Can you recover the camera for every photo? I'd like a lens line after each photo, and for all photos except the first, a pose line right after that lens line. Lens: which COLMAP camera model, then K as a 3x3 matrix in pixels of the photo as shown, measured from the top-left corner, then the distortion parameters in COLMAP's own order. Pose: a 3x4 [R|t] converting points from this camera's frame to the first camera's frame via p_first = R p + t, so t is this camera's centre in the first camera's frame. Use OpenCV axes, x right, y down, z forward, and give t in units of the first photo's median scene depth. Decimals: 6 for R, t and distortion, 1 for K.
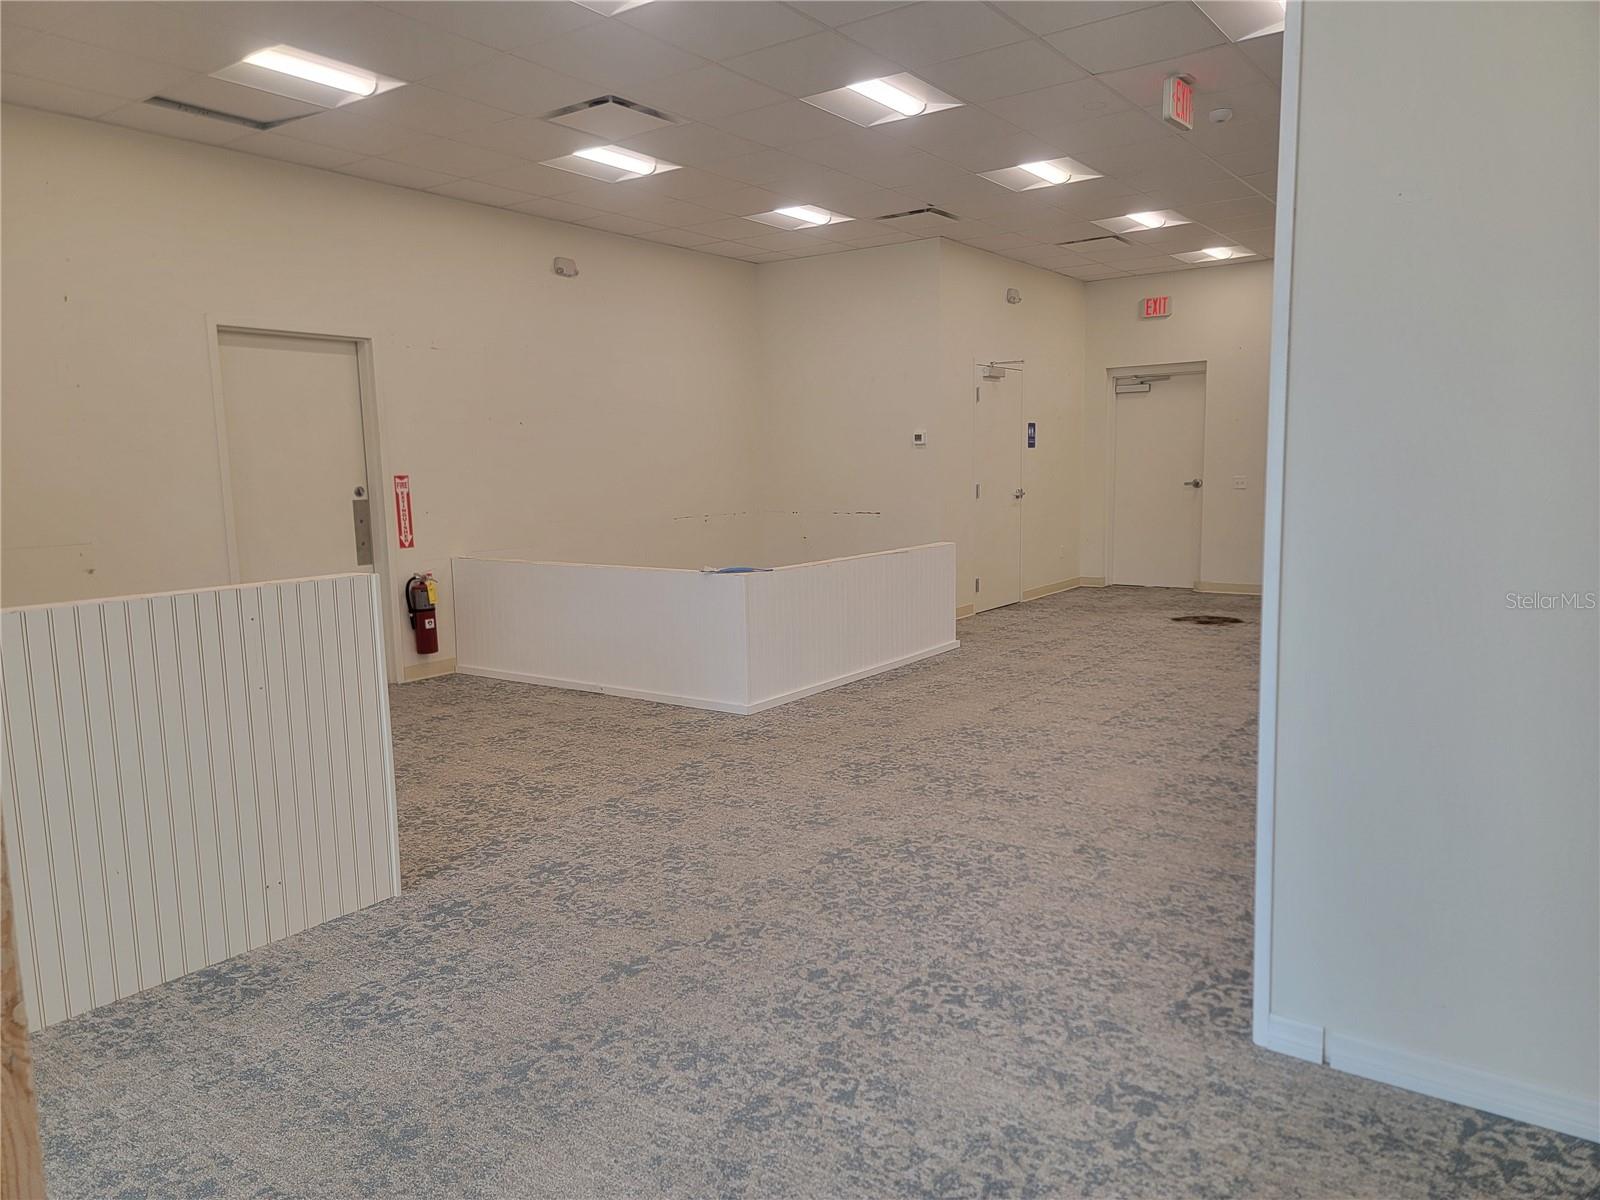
lens RADIAL K [[1132.3, 0, 800.0], [0, 1132.3, 600.0], [0, 0, 1]] dist [0.074223, -0.006828]
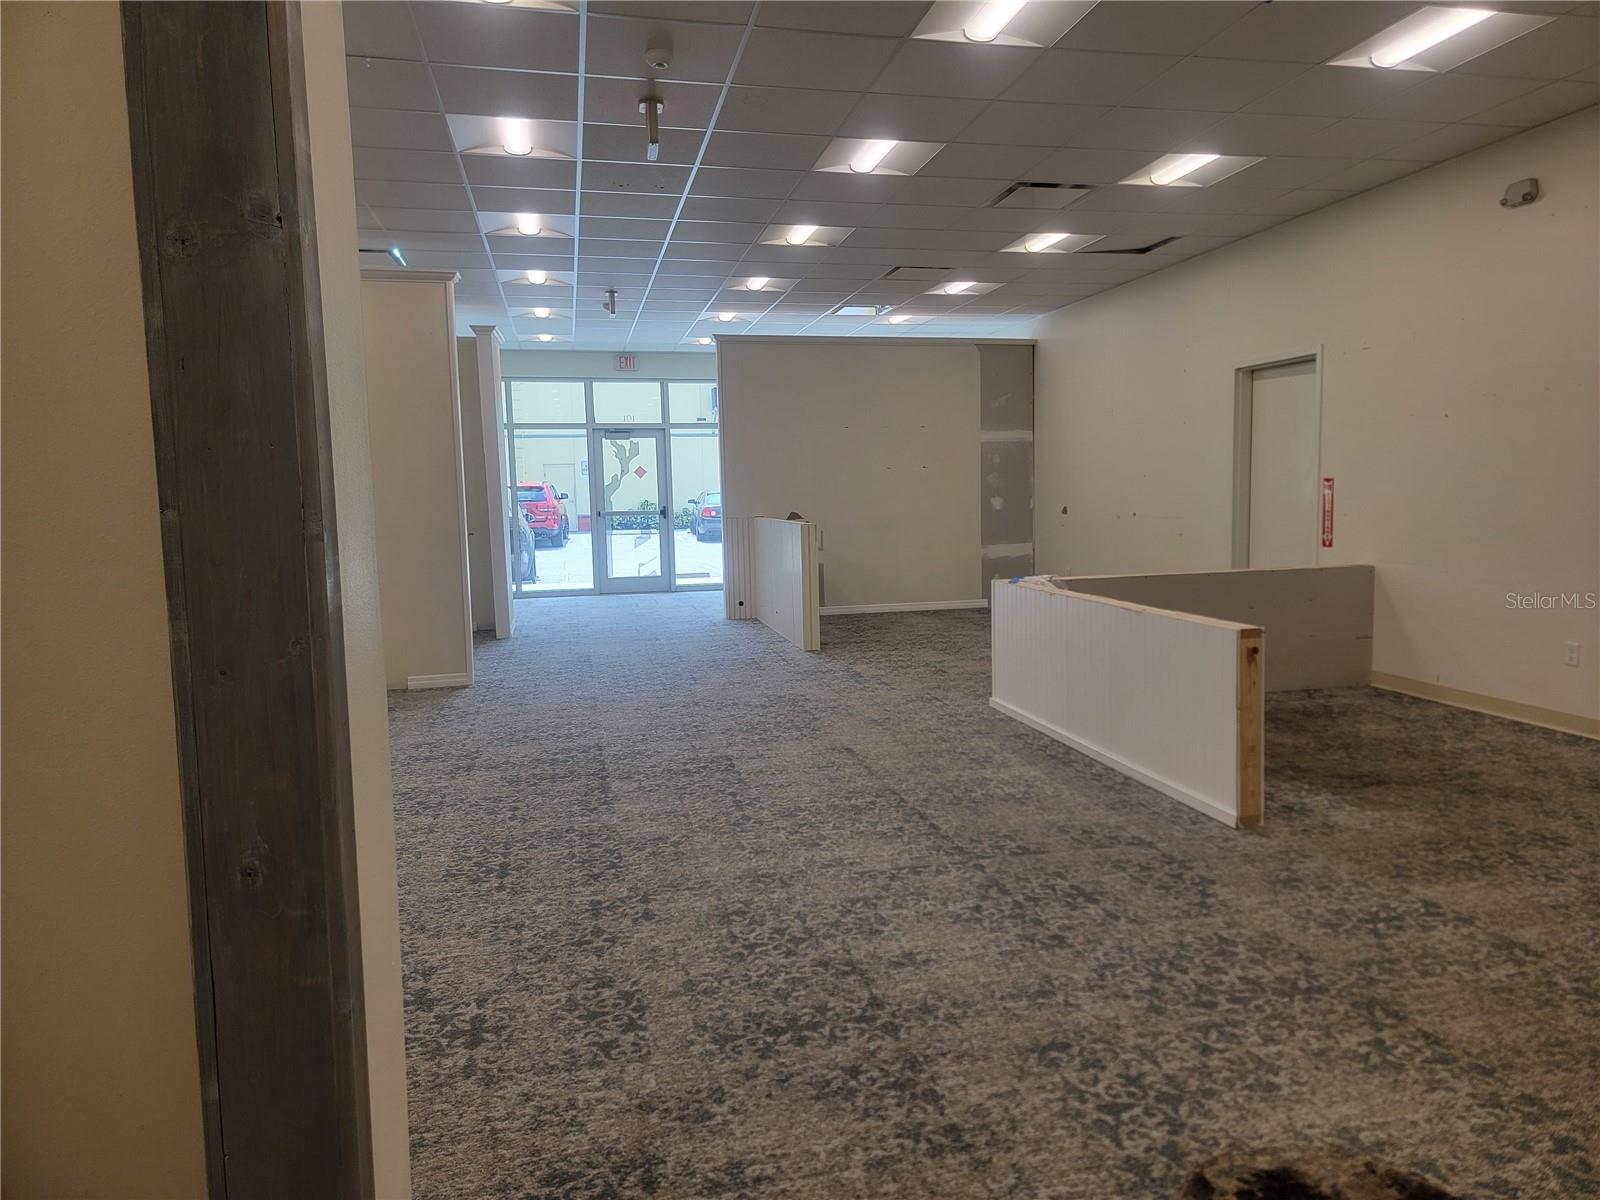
lens RADIAL K [[1132.3, 0, 800.0], [0, 1132.3, 600.0], [0, 0, 1]] dist [0.074223, -0.006828]
pose [[-0.662603, 0.113184, -0.740369, 1.250209], [-0.064850, 0.976133, 0.207265, -0.250071], [0.746158, 0.185347, -0.639449, 1.716318]]
